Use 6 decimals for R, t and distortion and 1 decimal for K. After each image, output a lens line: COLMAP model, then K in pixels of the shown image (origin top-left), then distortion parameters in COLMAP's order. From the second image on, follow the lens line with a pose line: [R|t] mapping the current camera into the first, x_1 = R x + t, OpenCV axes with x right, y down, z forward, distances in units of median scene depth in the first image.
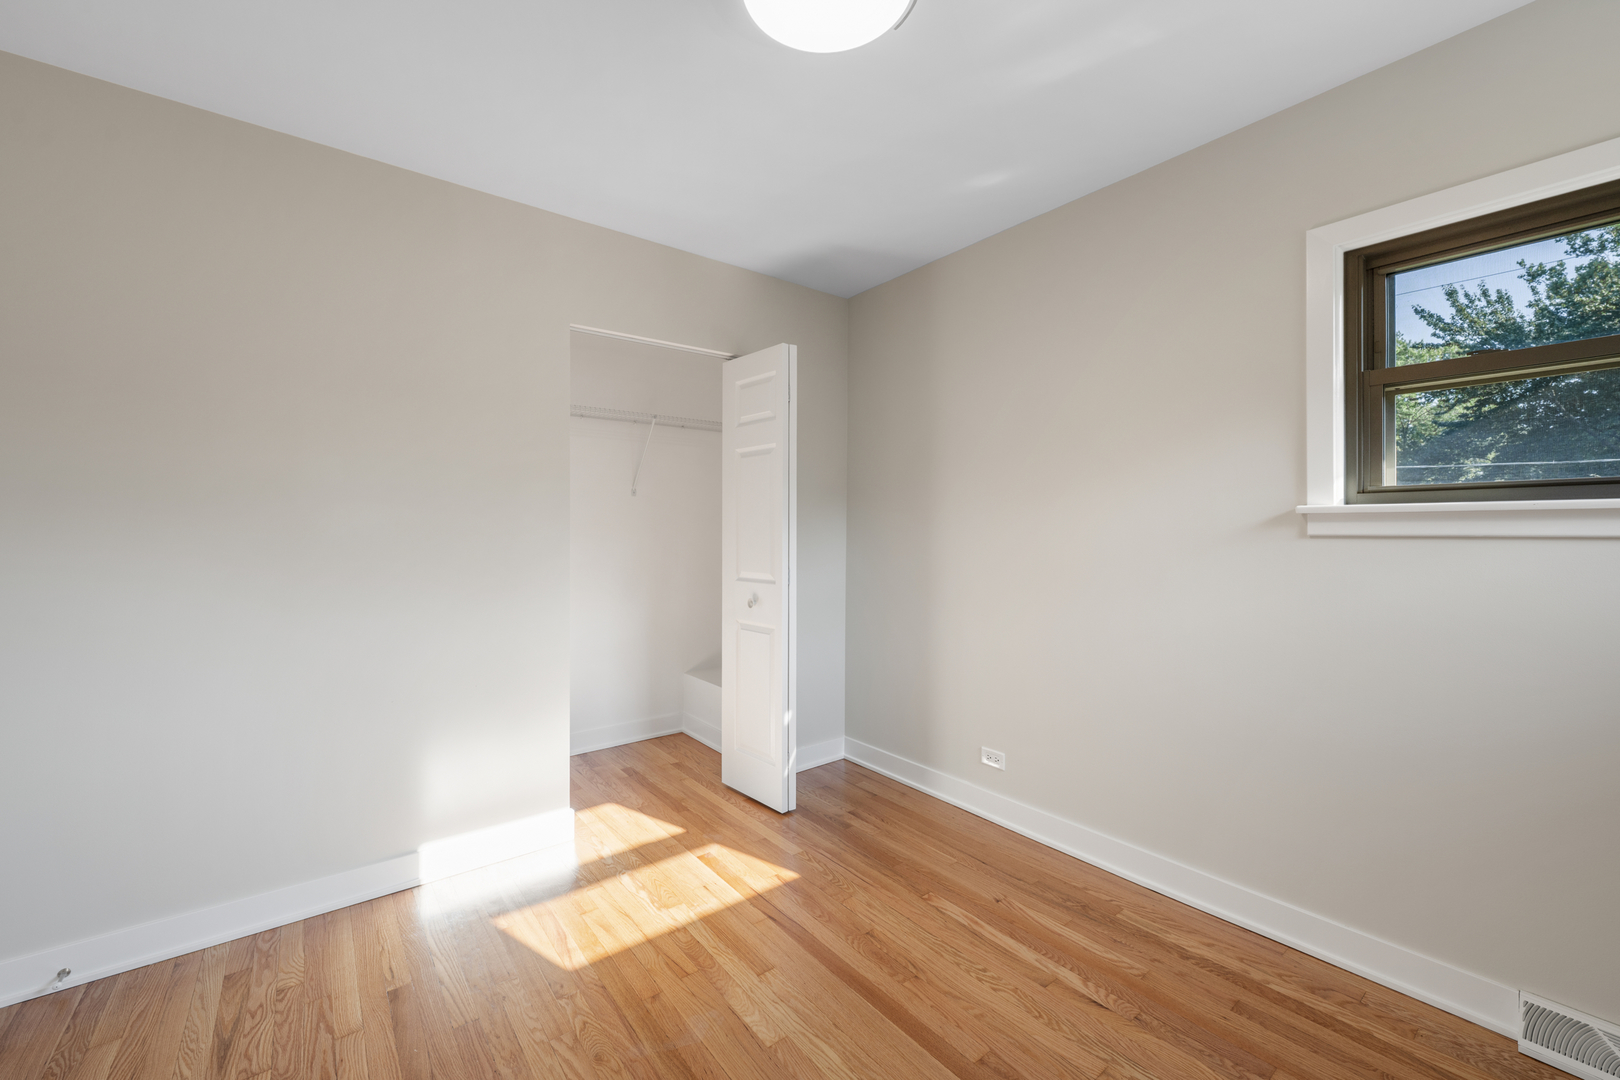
lens RADIAL K [[642.8, 0, 809.4], [0, 642.8, 536.3], [0, 0, 1]] dist [0.002366, 0.000295]
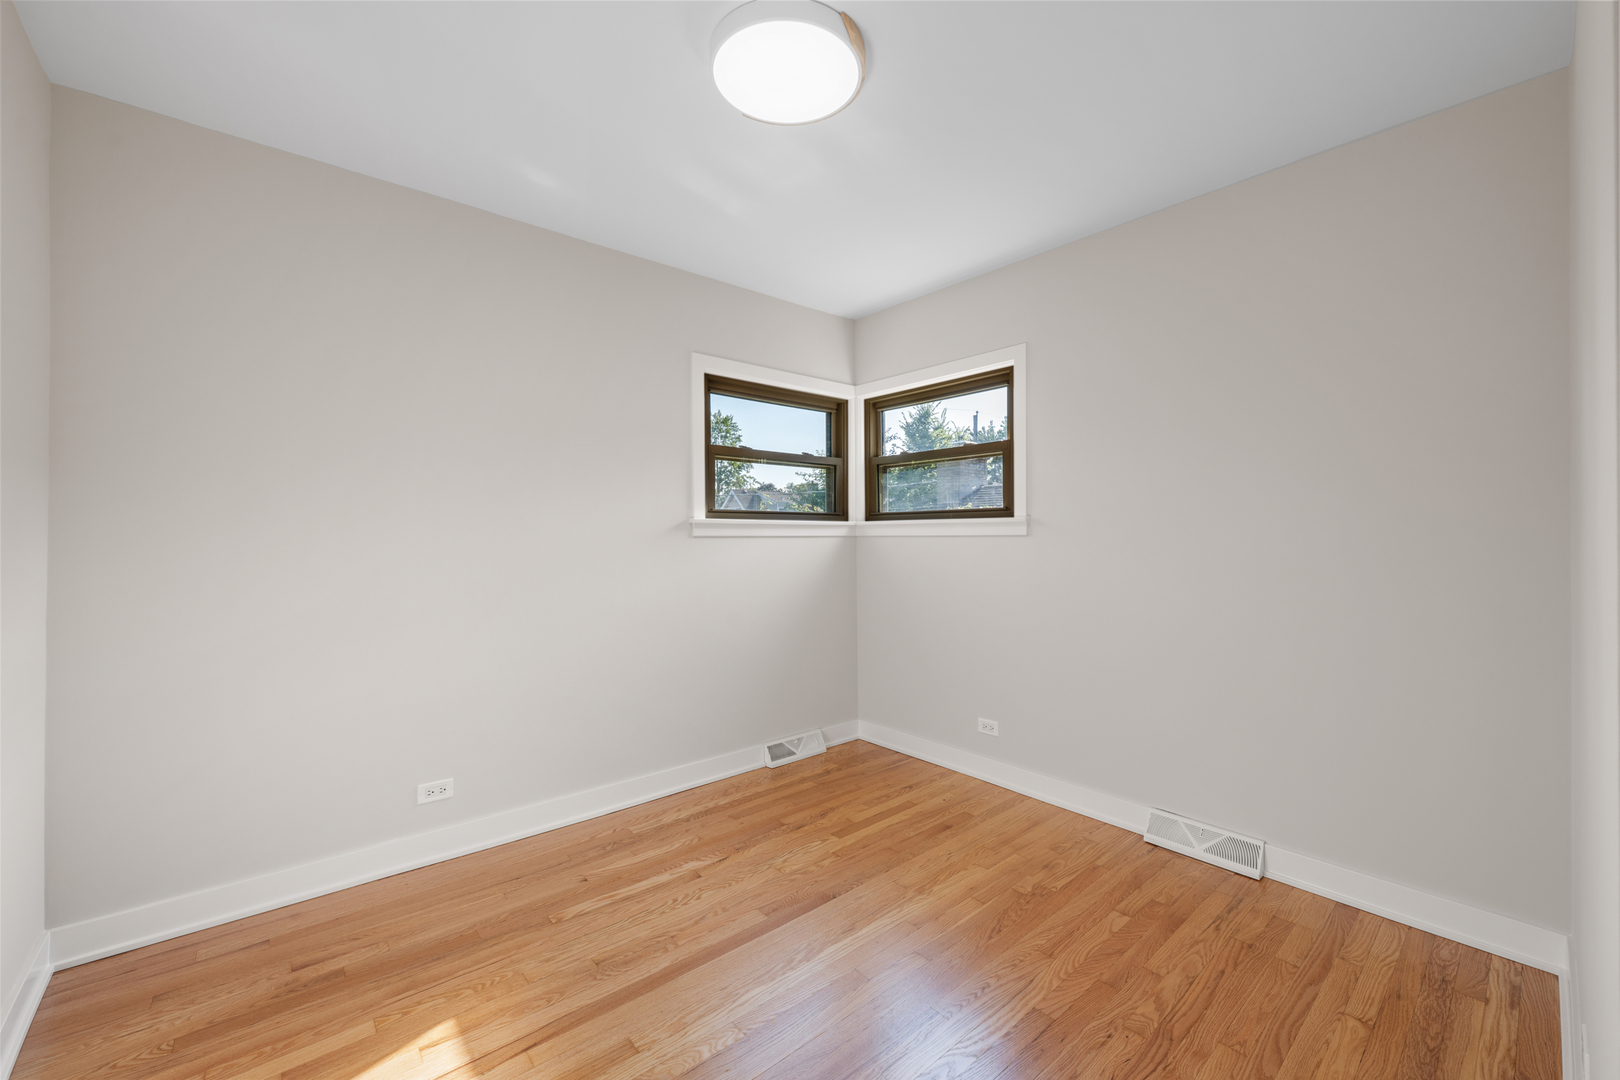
lens RADIAL K [[642.8, 0, 805.4], [0, 642.8, 537.9], [0, 0, 1]] dist [0.002366, 0.000295]
pose [[-0.041469, 0.002797, 0.999136, -0.861432], [0.005917, 0.999979, -0.002554, 0.008592], [-0.999122, 0.005806, -0.041485, 0.748062]]
